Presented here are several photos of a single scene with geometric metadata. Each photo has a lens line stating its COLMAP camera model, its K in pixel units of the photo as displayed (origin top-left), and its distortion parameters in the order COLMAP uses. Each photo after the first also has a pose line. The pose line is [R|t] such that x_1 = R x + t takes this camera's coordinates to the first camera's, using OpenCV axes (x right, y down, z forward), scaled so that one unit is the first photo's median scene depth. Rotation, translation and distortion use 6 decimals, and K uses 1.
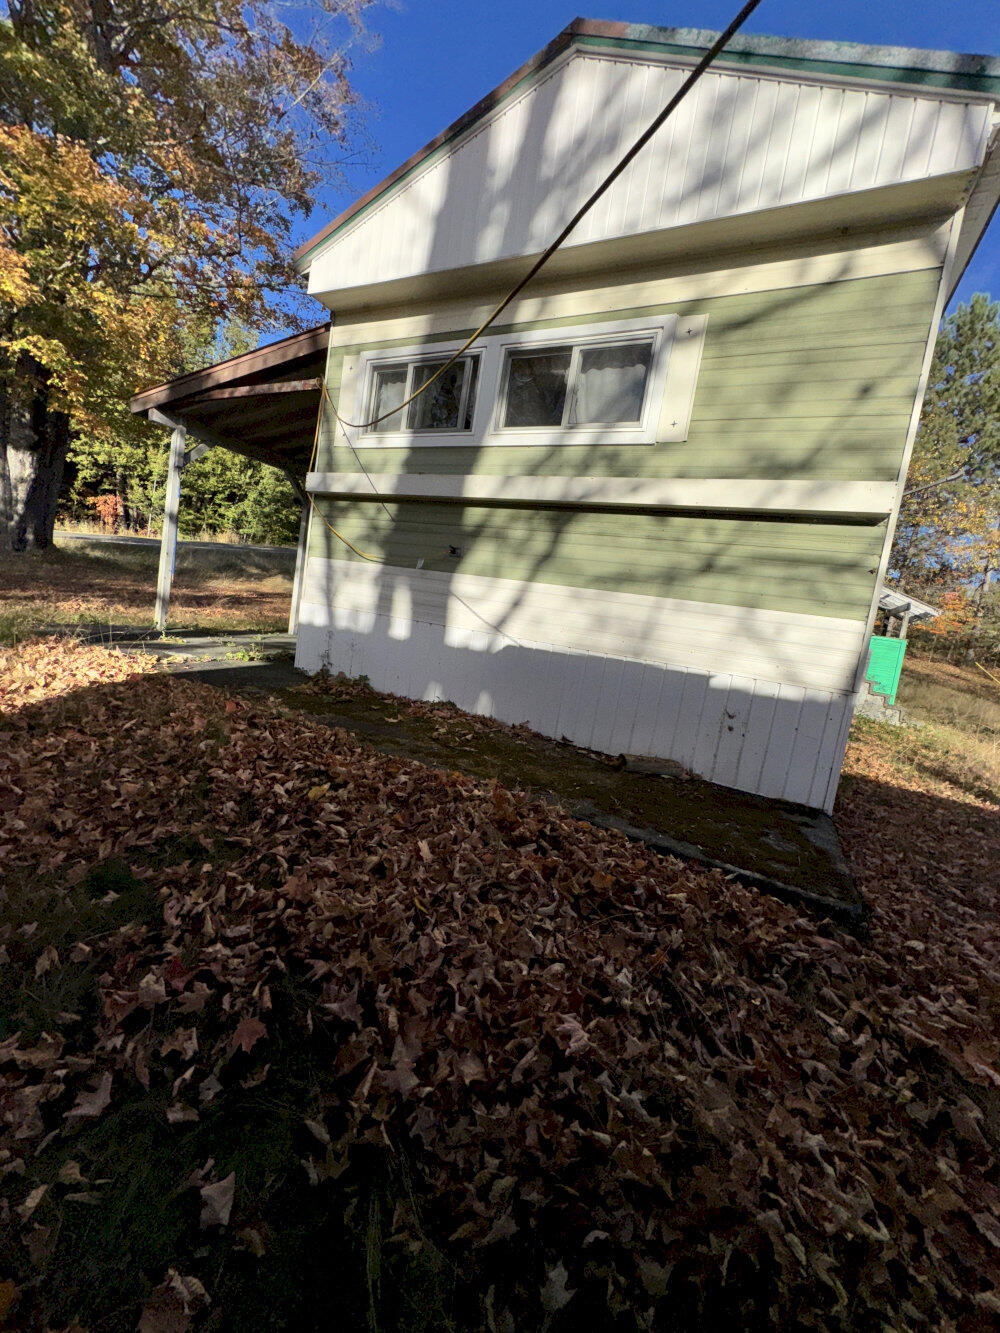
lens RADIAL K [[532.2, 0, 496.9], [0, 532.2, 663.9], [0, 0, 1]] dist [-0.004601, 0.001414]
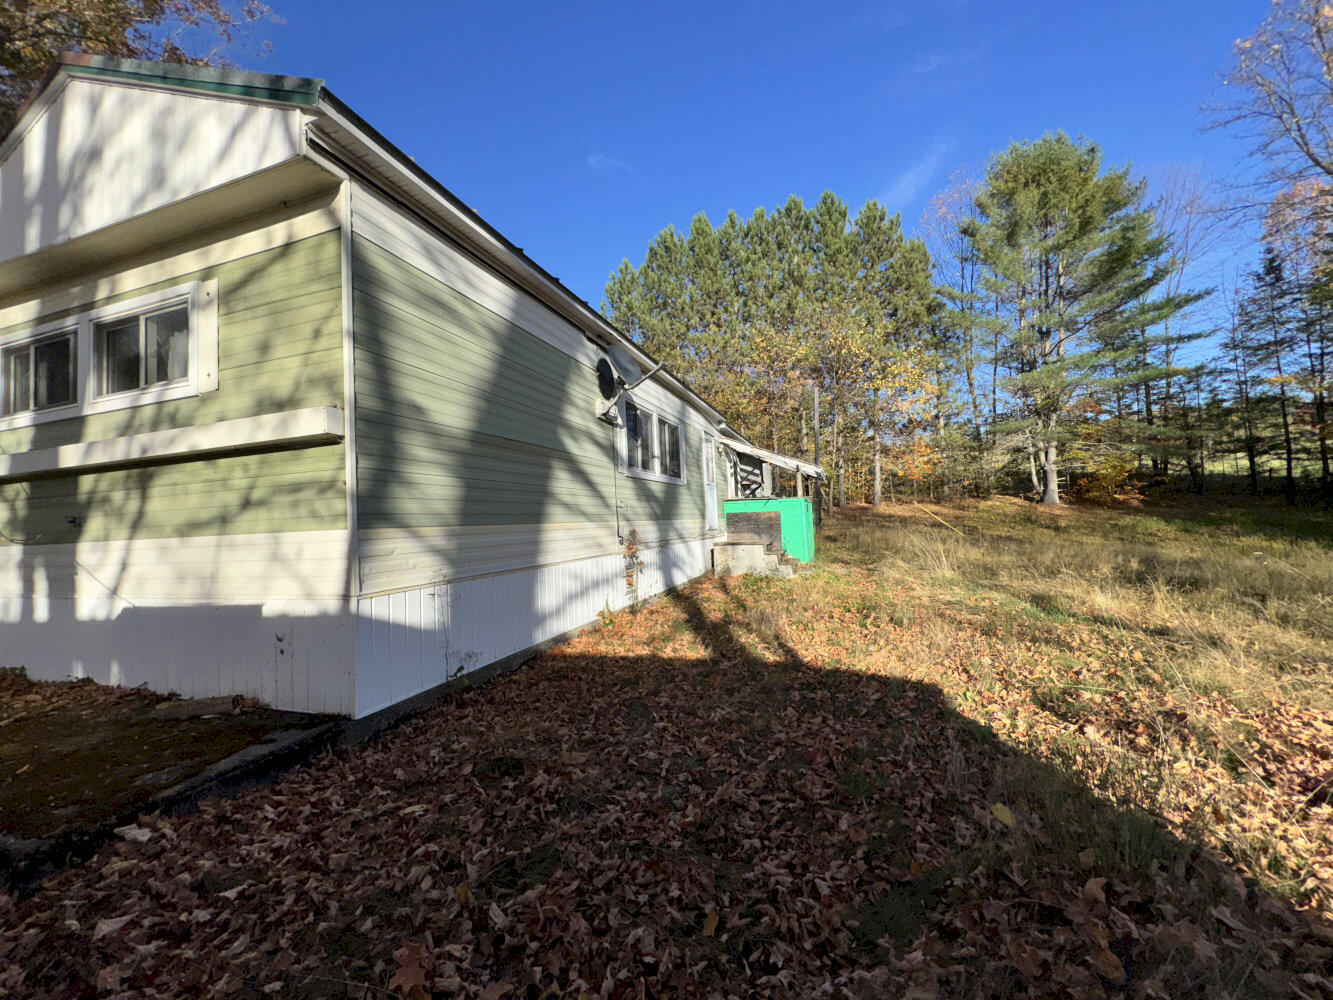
lens RADIAL K [[532.2, 0, 669.0], [0, 532.2, 503.1], [0, 0, 1]] dist [-0.004601, 0.001414]
pose [[0.967543, -0.181983, 0.175339, 0.997174], [0.202827, 0.973100, -0.109256, 0.100275], [-0.150739, 0.141273, 0.978427, -0.148540]]
